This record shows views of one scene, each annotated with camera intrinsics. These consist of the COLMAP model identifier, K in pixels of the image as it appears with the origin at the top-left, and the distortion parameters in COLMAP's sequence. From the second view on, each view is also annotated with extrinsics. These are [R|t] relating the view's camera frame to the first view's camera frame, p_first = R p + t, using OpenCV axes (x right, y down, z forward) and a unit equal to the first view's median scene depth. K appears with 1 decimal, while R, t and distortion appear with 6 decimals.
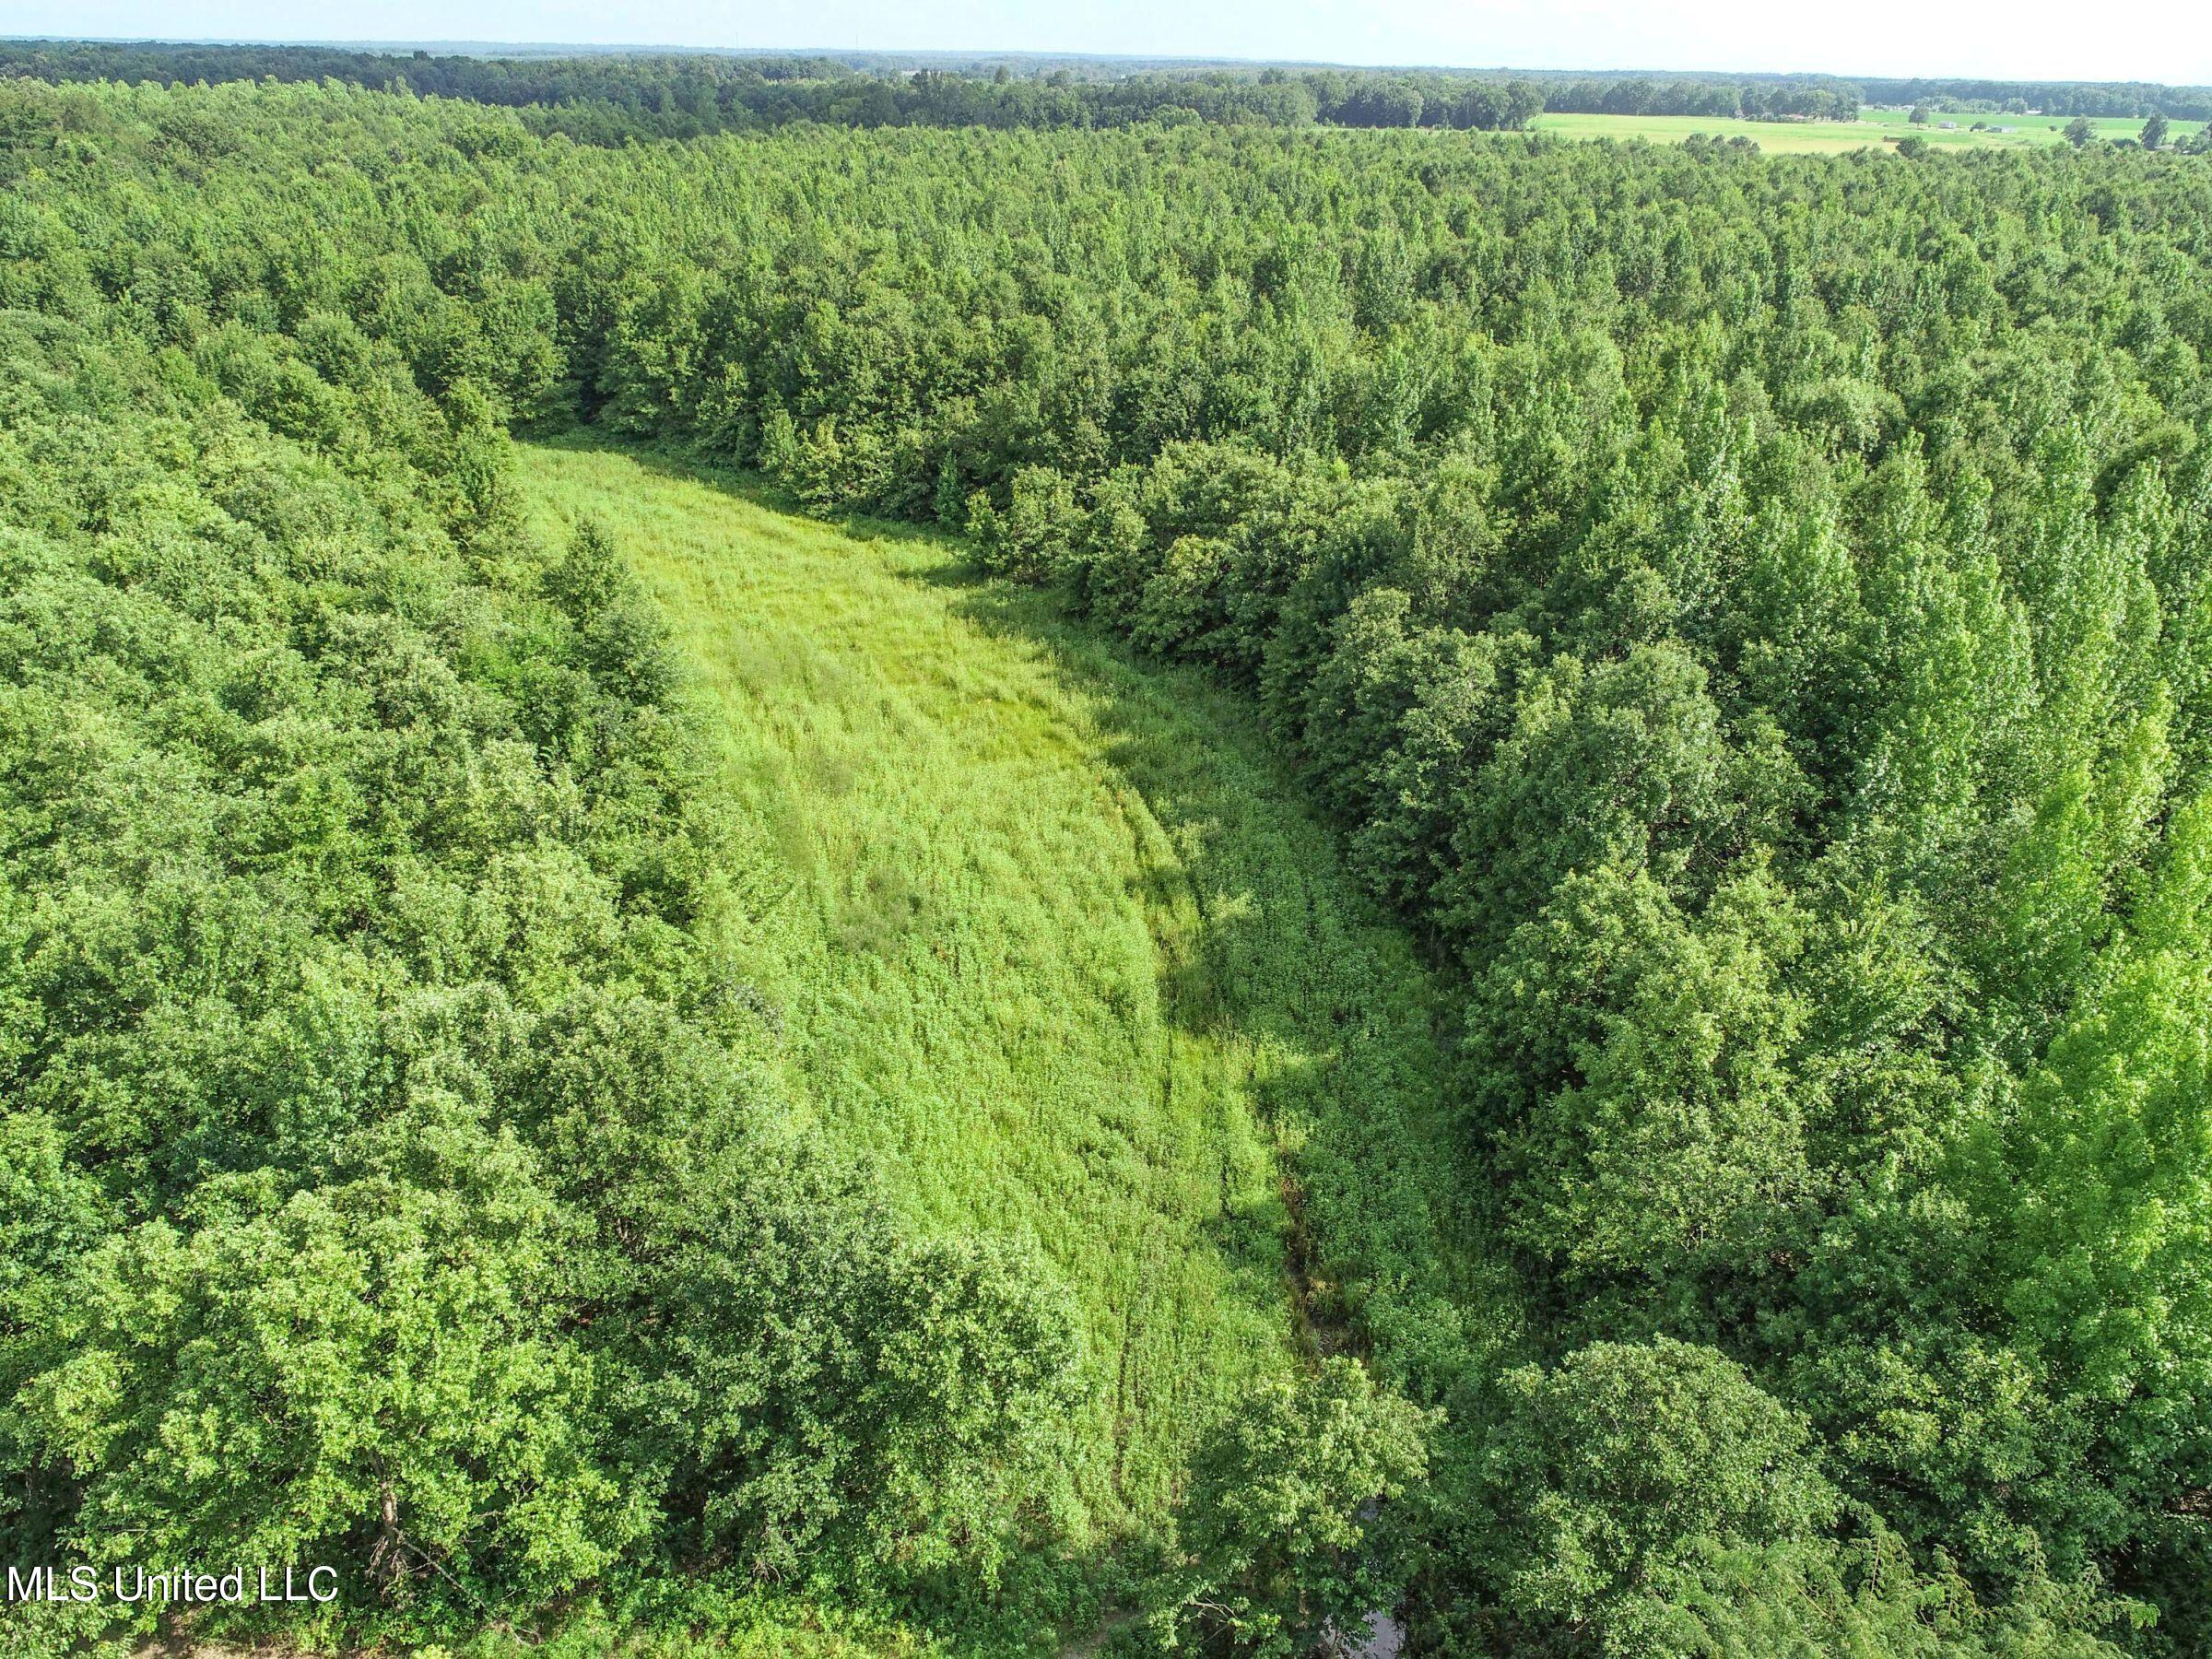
lens RADIAL K [[1637.8, 0, 1121.3], [0, 1637.8, 815.9], [0, 0, 1]] dist [0.000379, -0.002183]
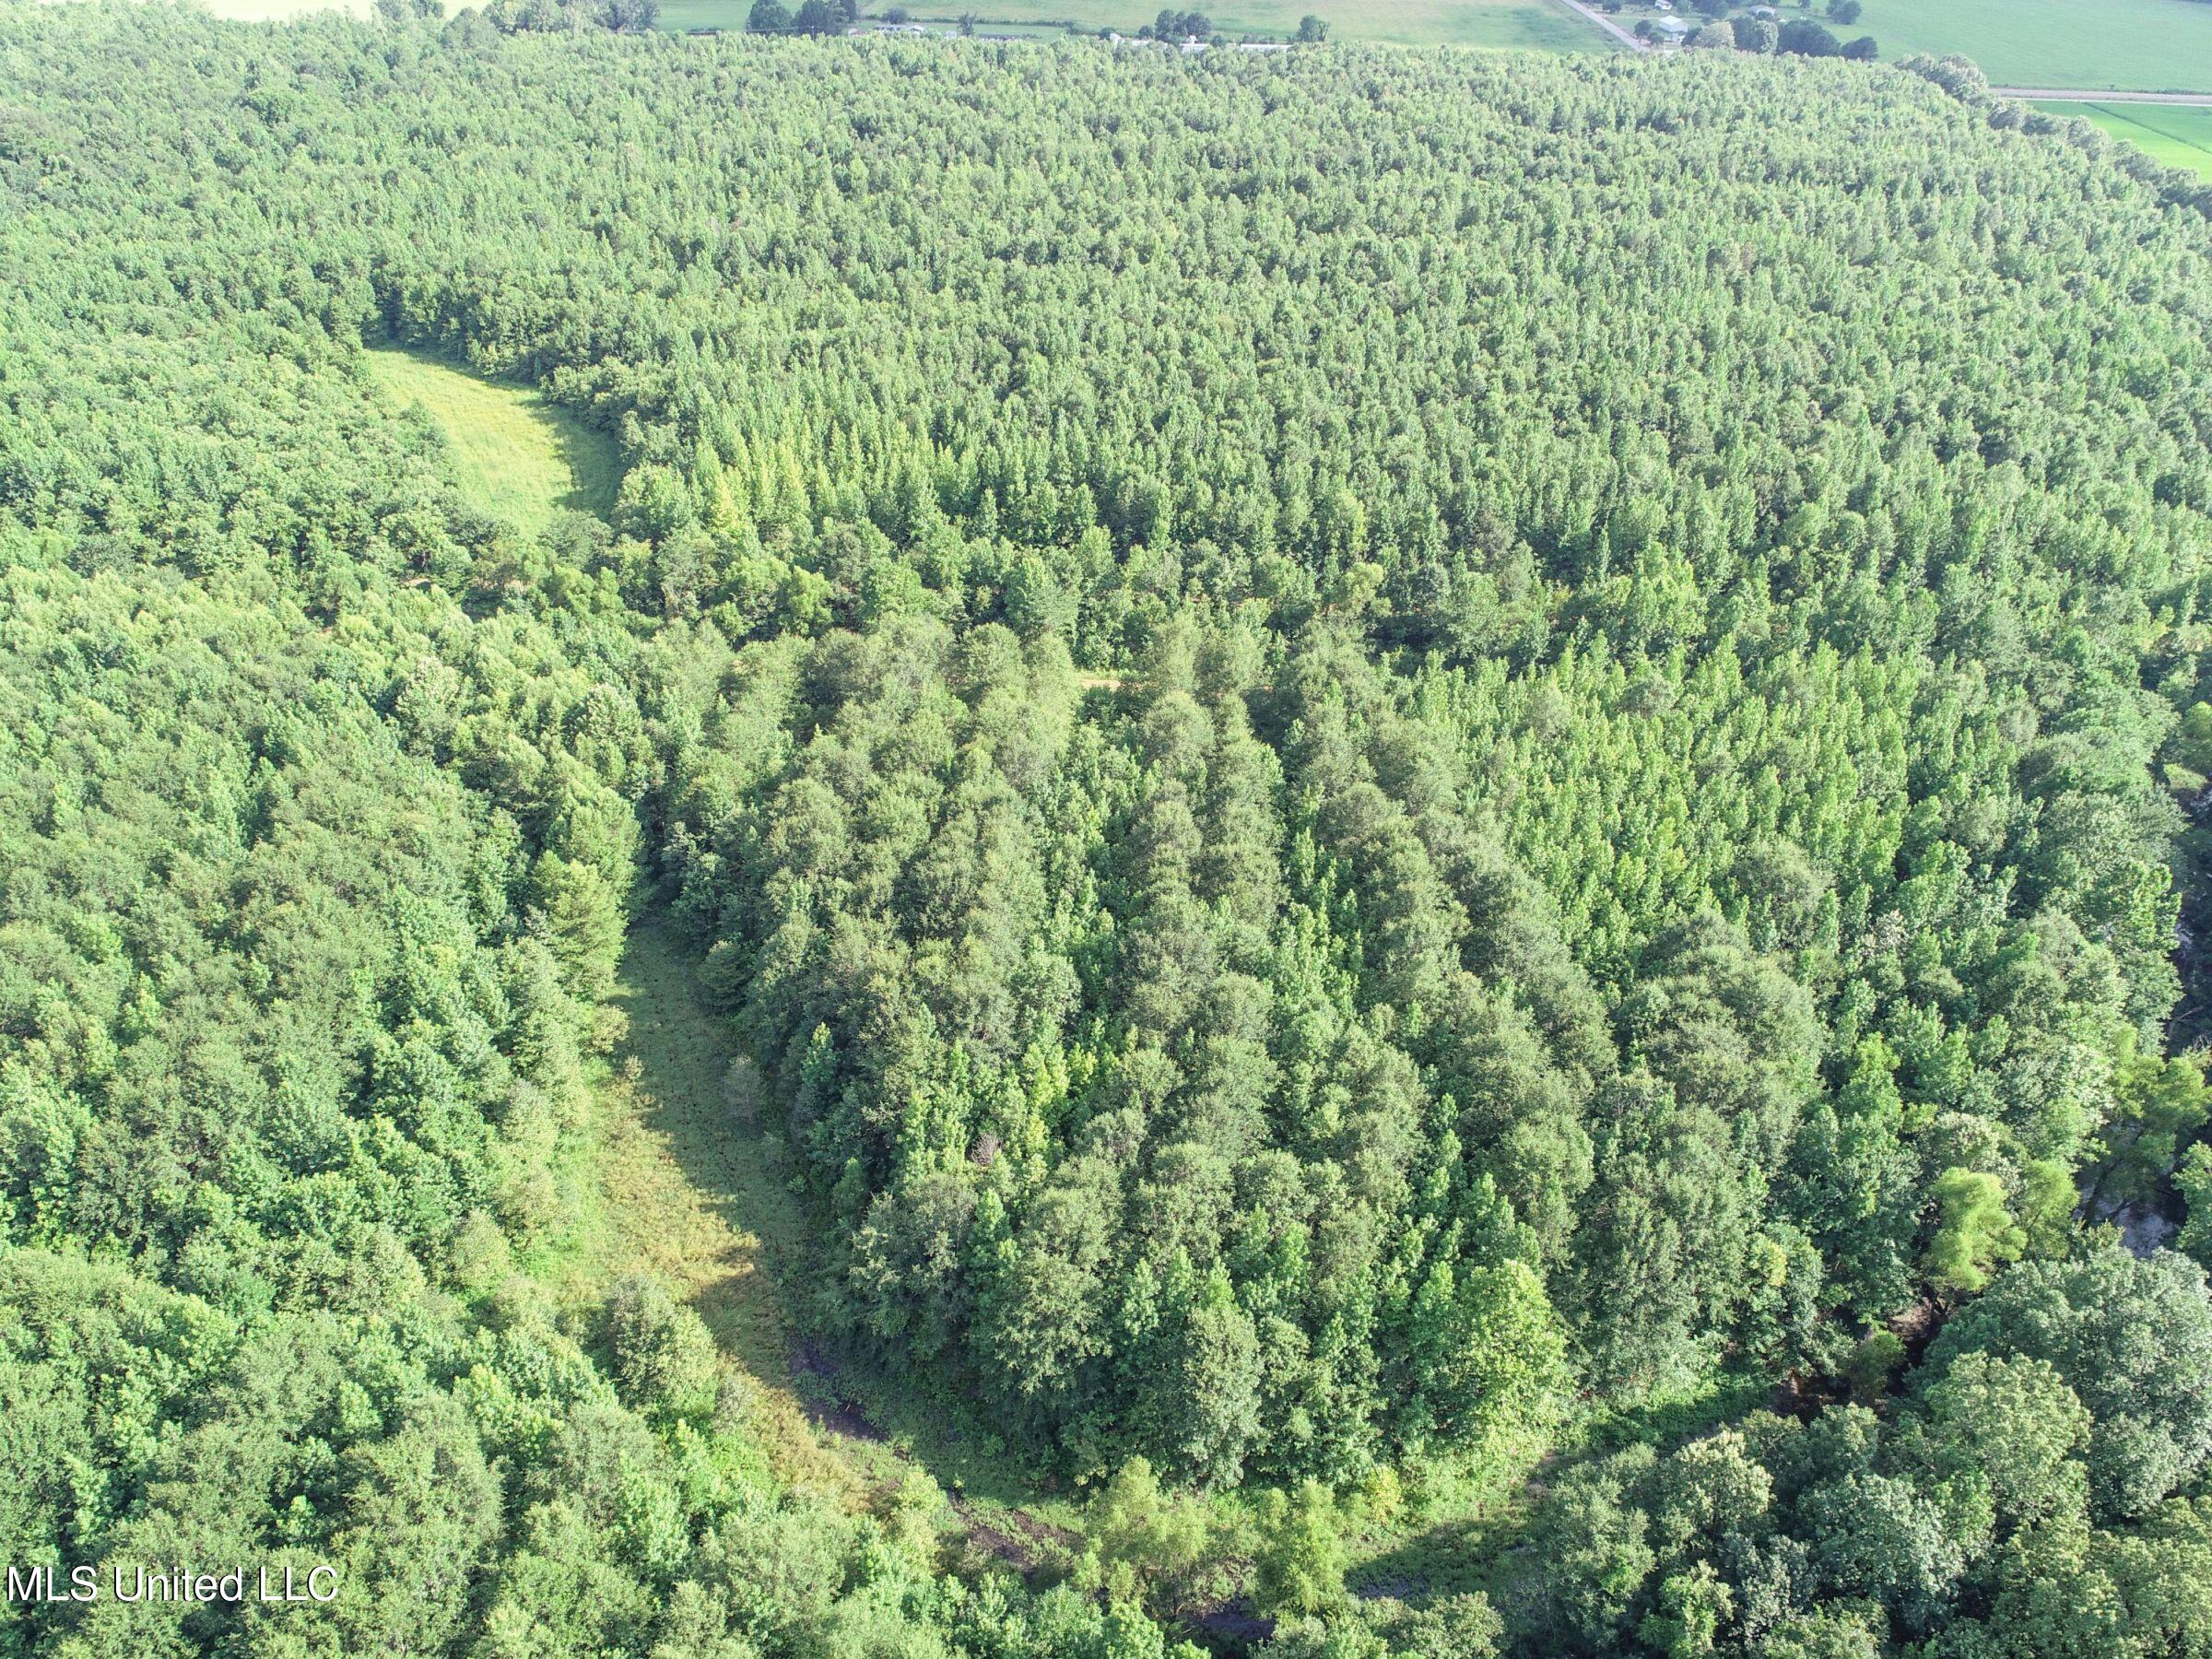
lens RADIAL K [[1637.8, 0, 1121.3], [0, 1637.8, 815.9], [0, 0, 1]] dist [0.000379, -0.002183]
pose [[0.990561, -0.072025, 0.116622, 0.466894], [0.054784, 0.987940, 0.144818, 0.188484], [-0.125646, -0.137062, 0.982561, -1.846775]]
